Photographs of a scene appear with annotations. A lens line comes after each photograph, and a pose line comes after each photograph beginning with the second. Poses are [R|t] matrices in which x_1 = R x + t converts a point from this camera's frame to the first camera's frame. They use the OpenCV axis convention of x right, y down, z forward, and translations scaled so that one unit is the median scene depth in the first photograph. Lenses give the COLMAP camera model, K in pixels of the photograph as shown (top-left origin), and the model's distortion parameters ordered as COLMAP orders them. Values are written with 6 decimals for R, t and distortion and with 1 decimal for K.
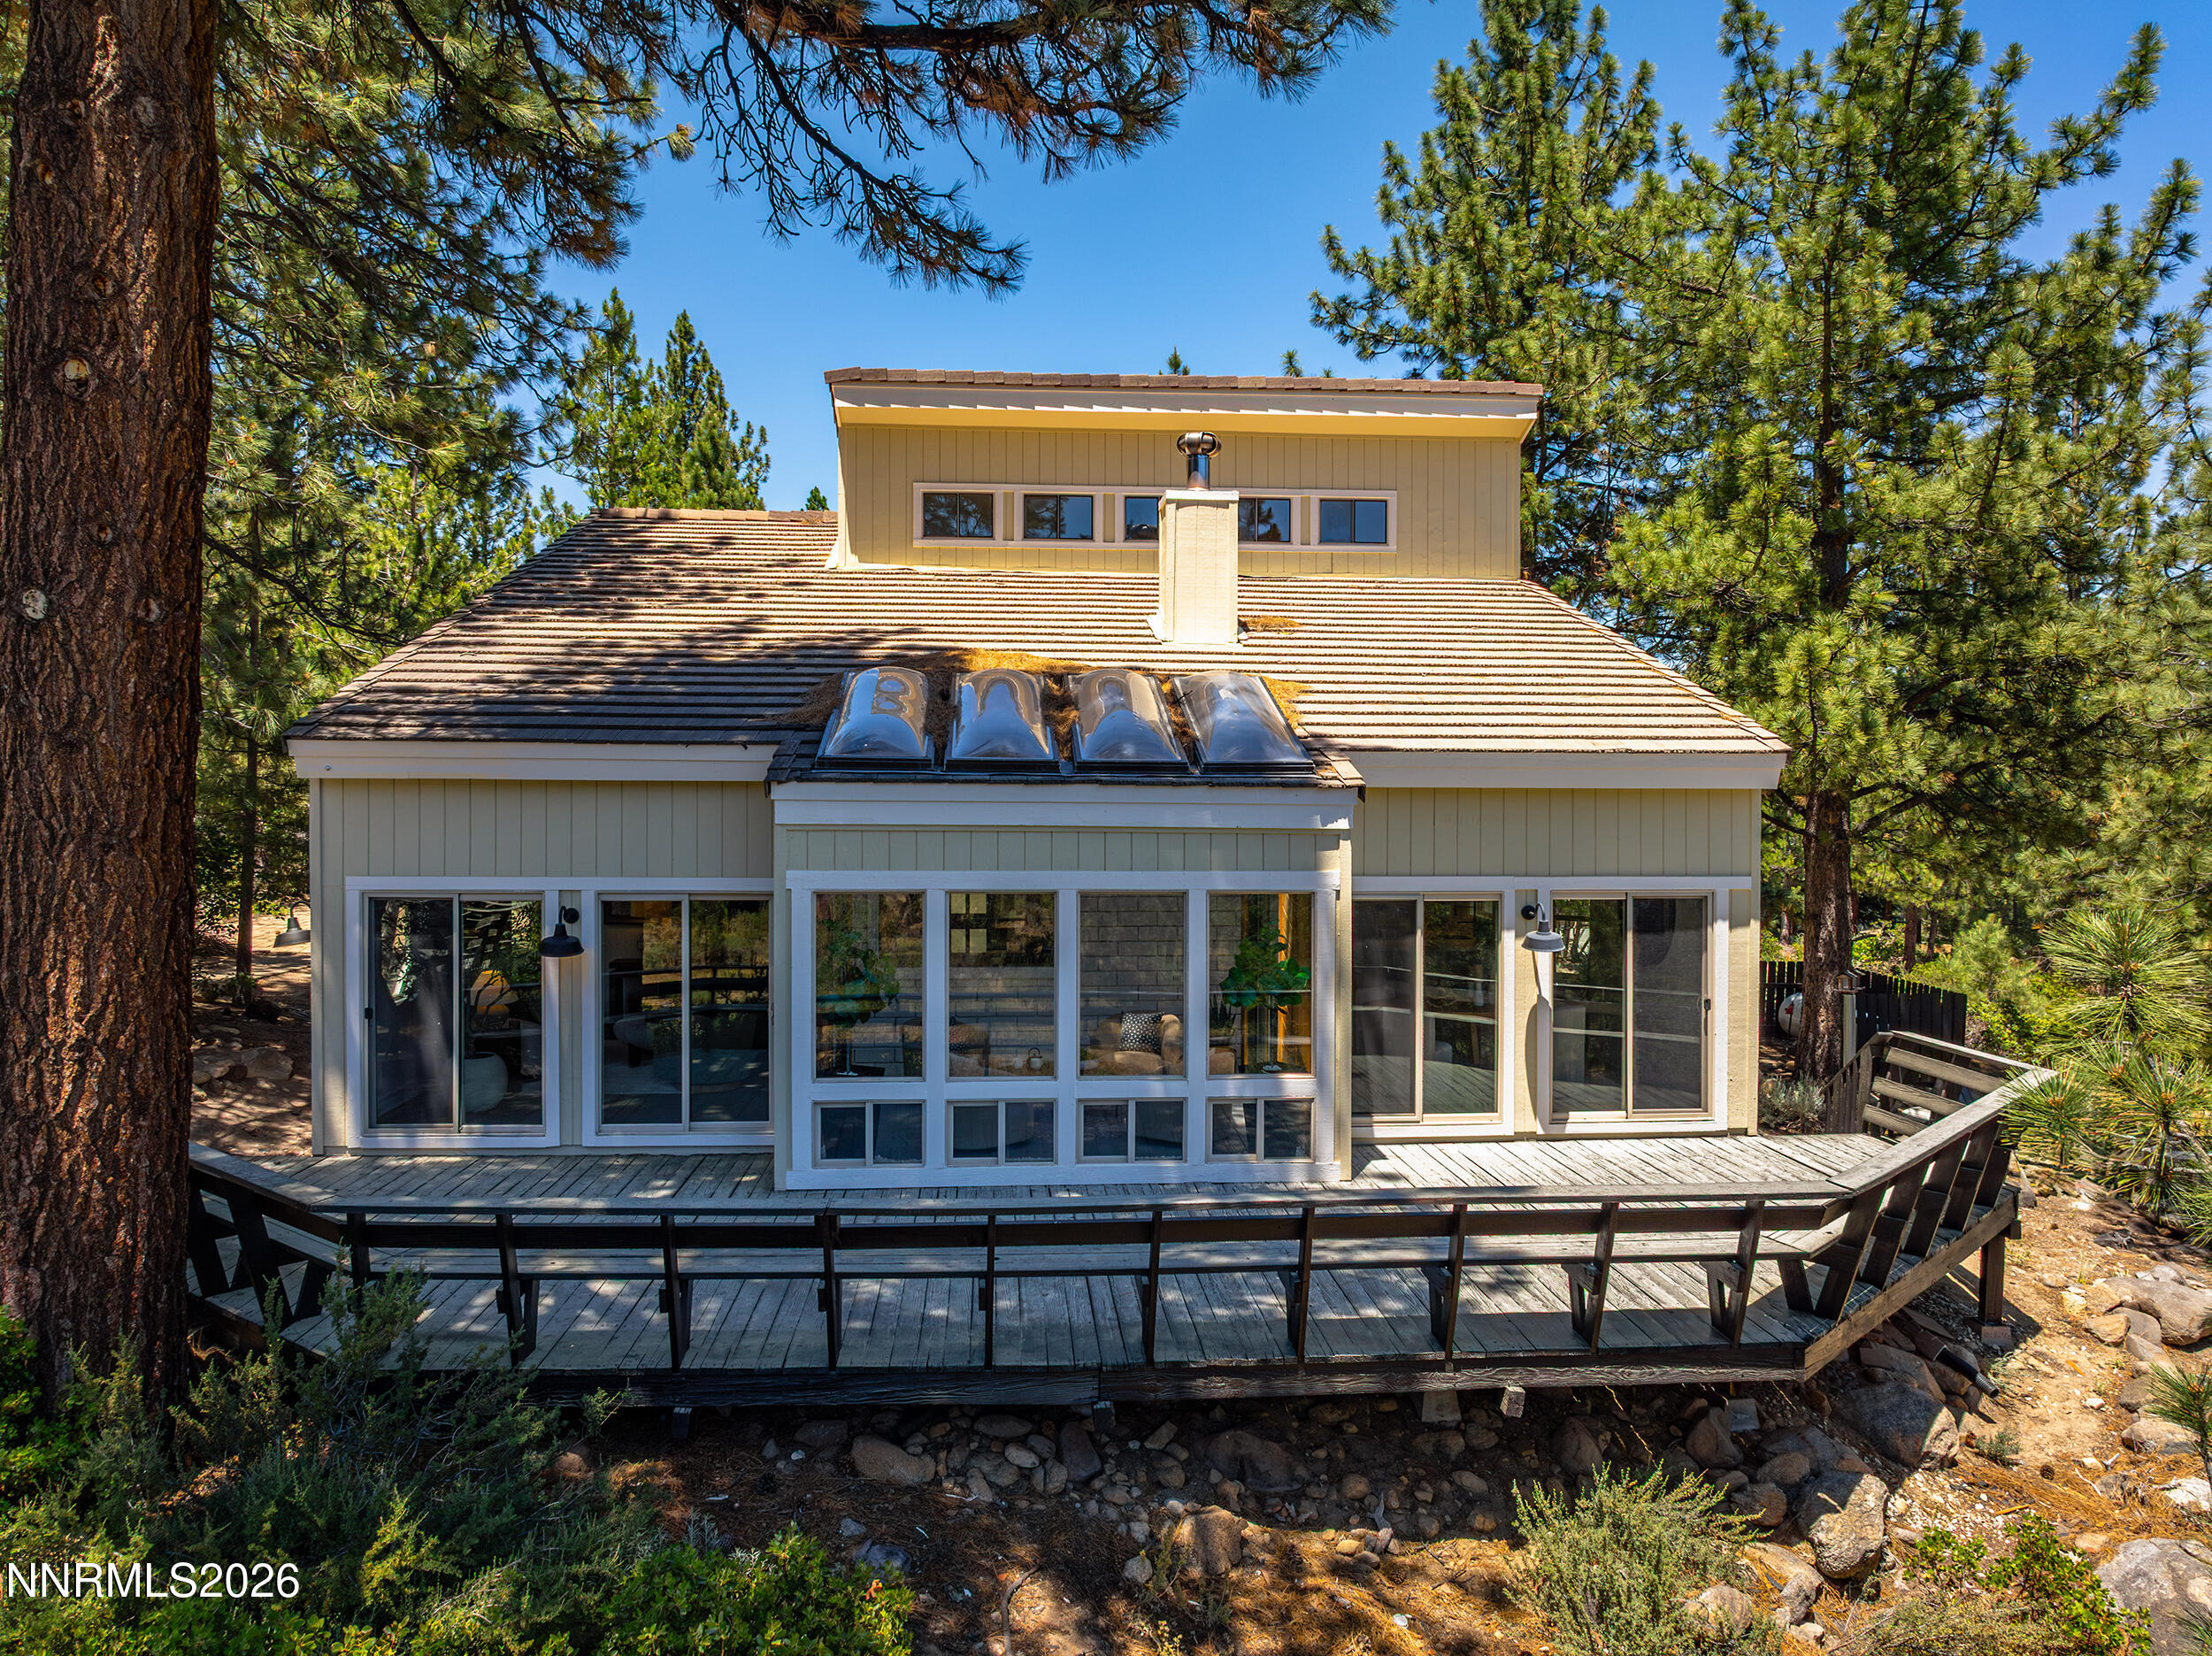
lens RADIAL K [[1589.3, 0, 1093.0], [0, 1589.3, 775.0], [0, 0, 1]] dist [-0.015664, 0.009249]
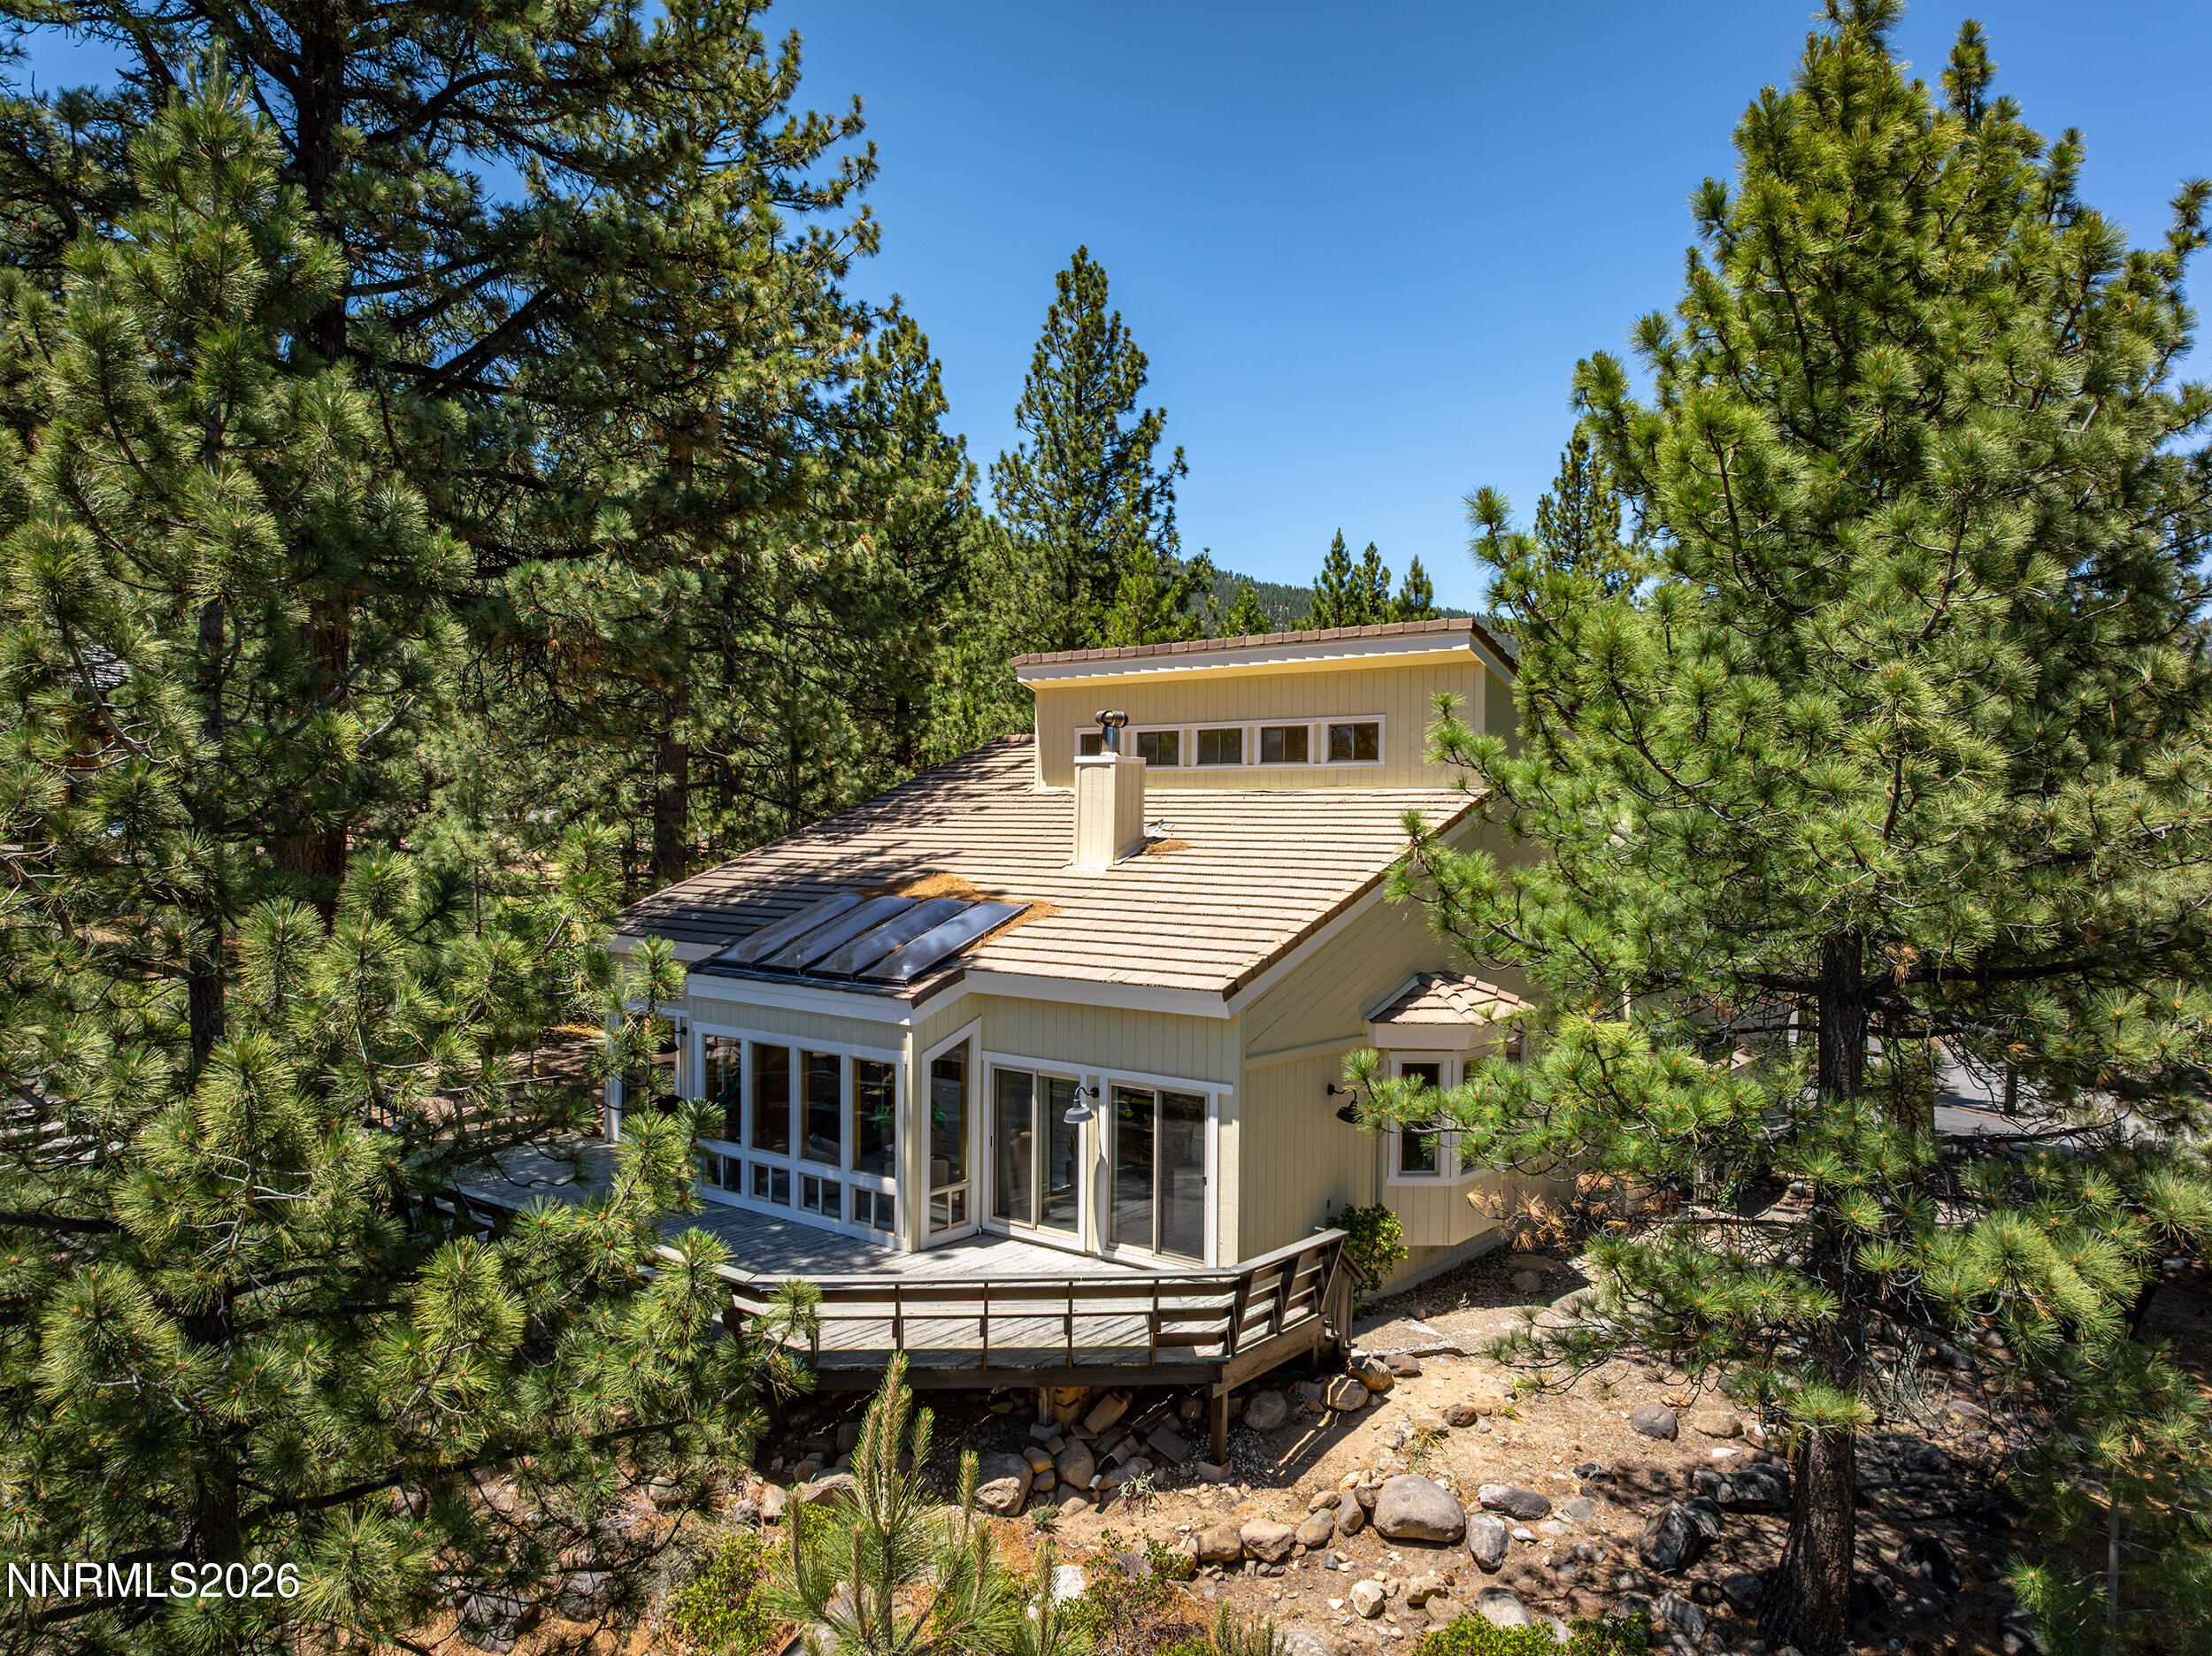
lens RADIAL K [[1562.9, 0, 1106.0], [0, 1562.9, 828.0], [0, 0, 1]] dist [-0.032573, 0.016174]
pose [[0.731132, 0.004297, -0.682223, 1.225650], [0.001844, 0.999964, 0.008275, -0.156339], [0.682234, -0.007308, 0.731098, 0.022535]]
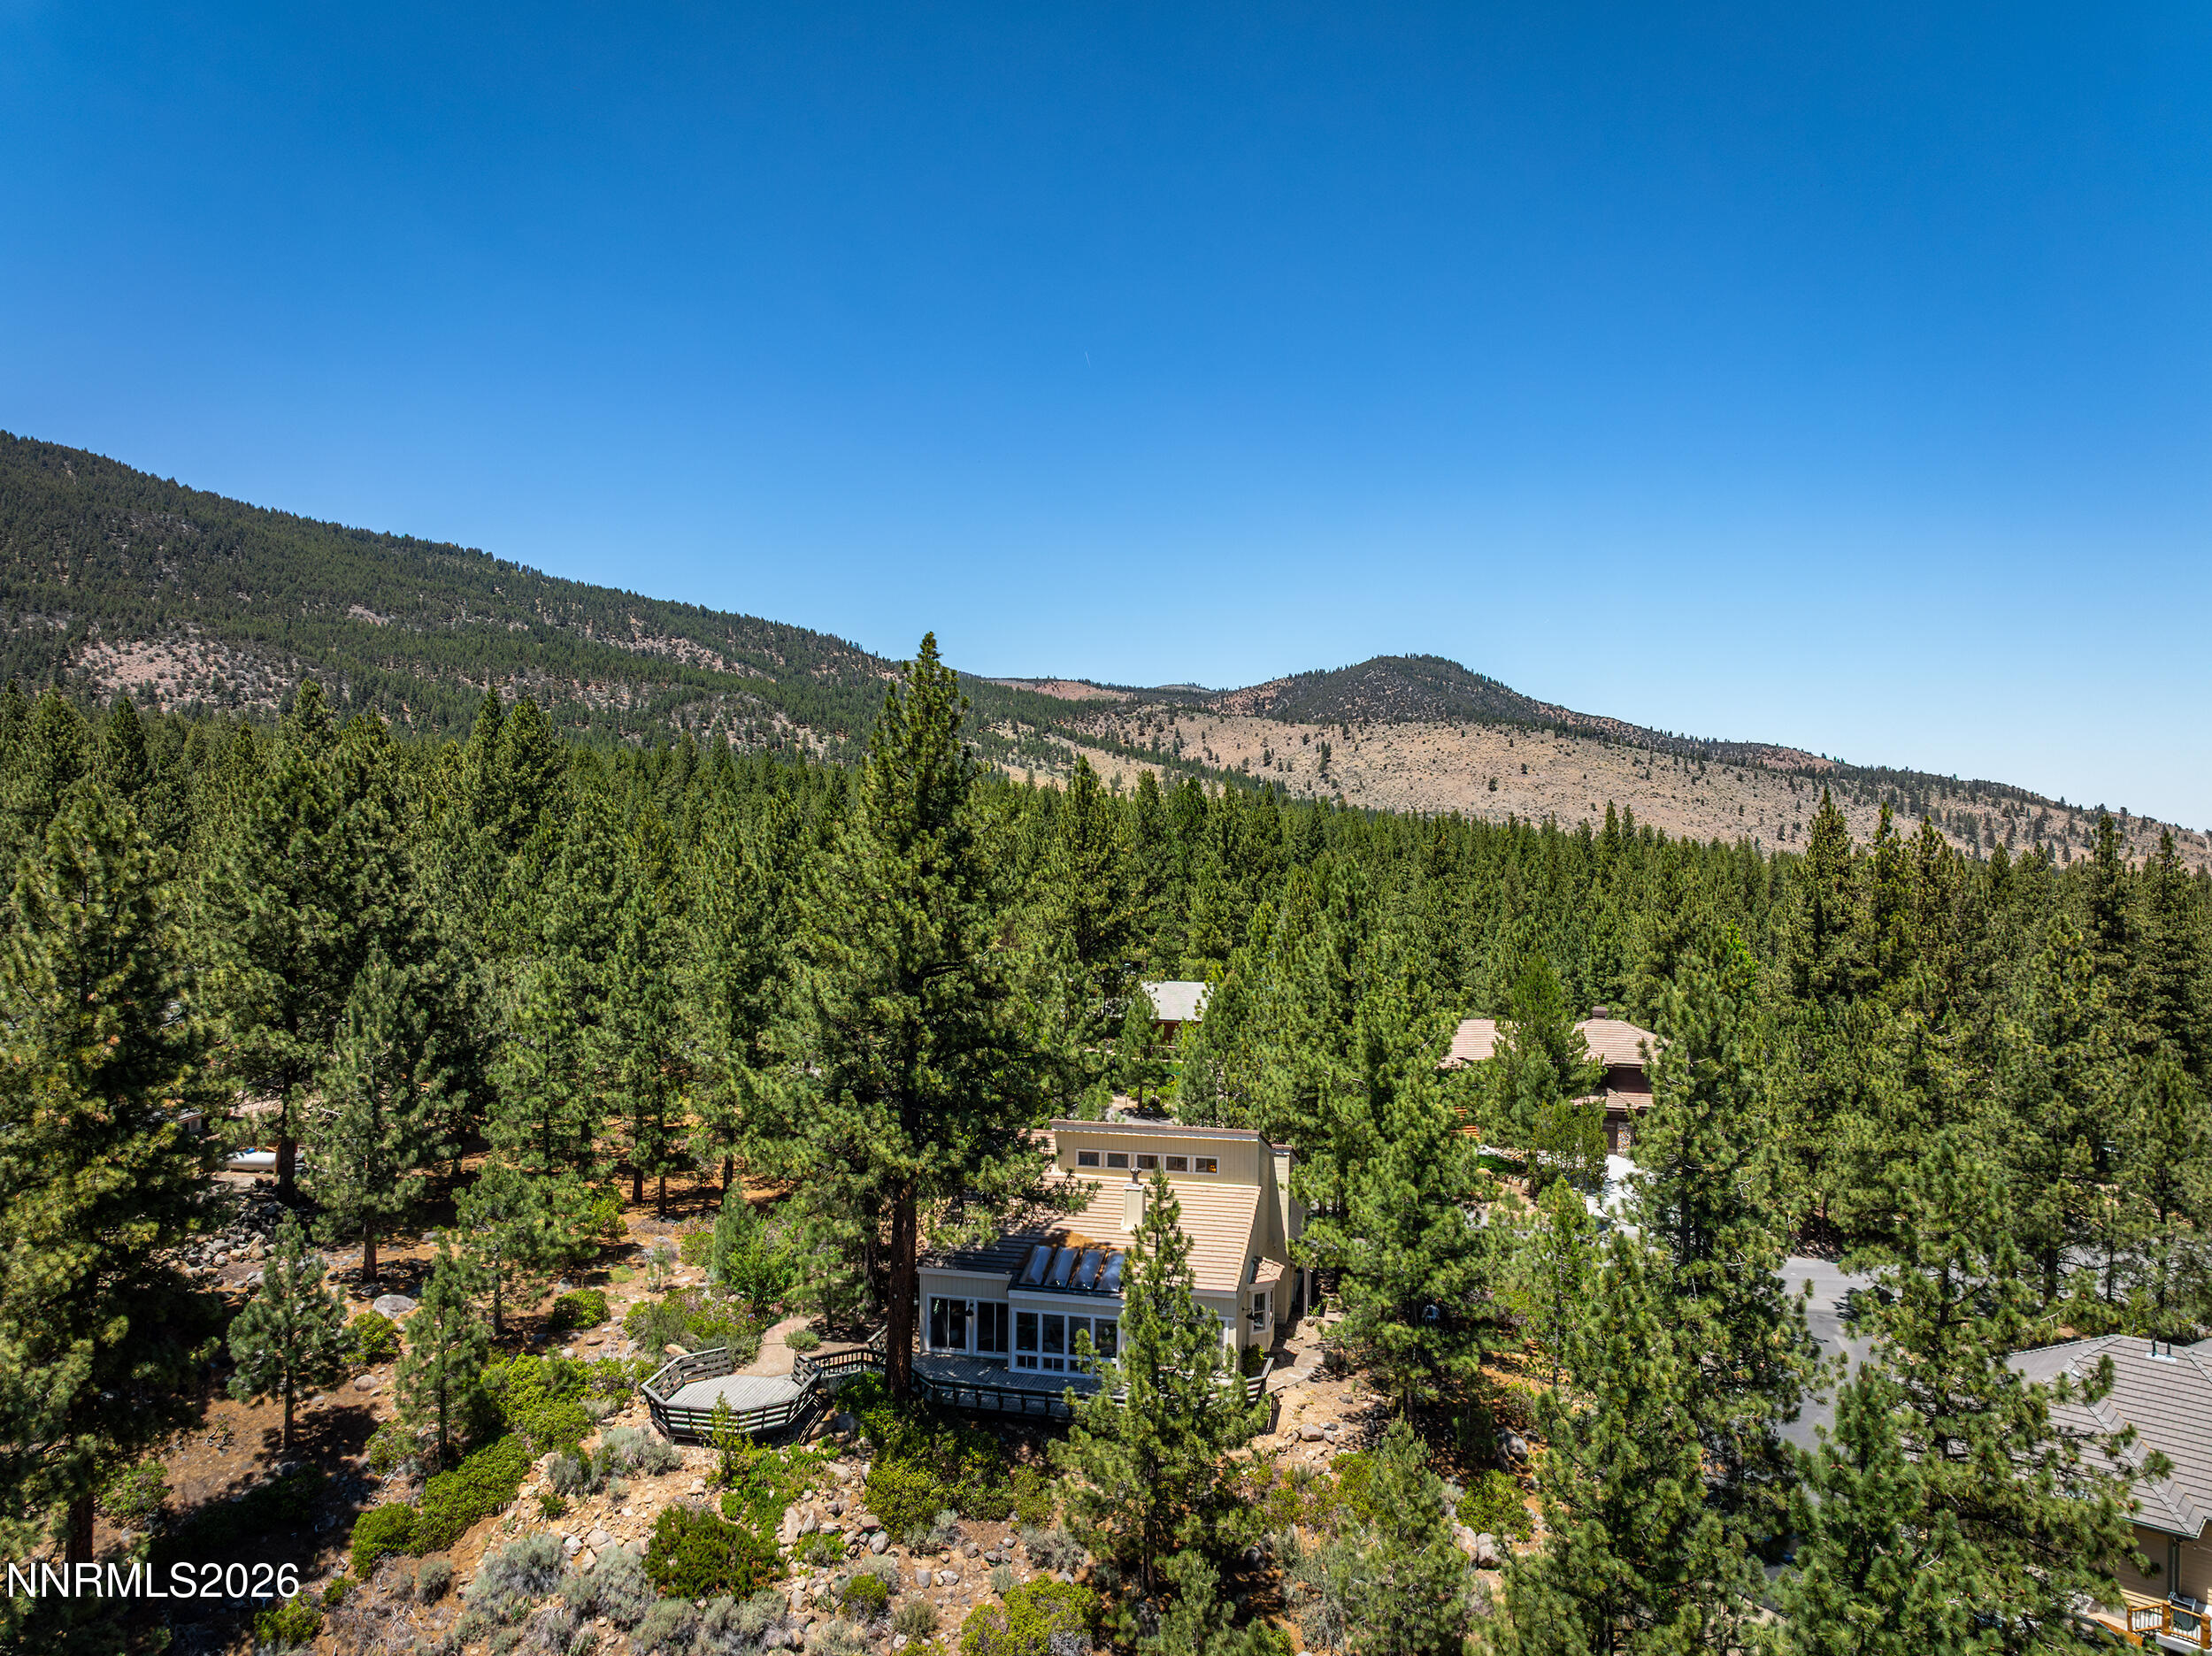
lens RADIAL K [[1562.9, 0, 1106.0], [0, 1562.9, 828.0], [0, 0, 1]] dist [-0.032573, 0.016174]
pose [[0.956154, 0.008066, -0.292752, 1.321653], [-0.004312, 0.999900, 0.013466, -1.322747], [0.292831, -0.011614, 0.956094, -3.111646]]
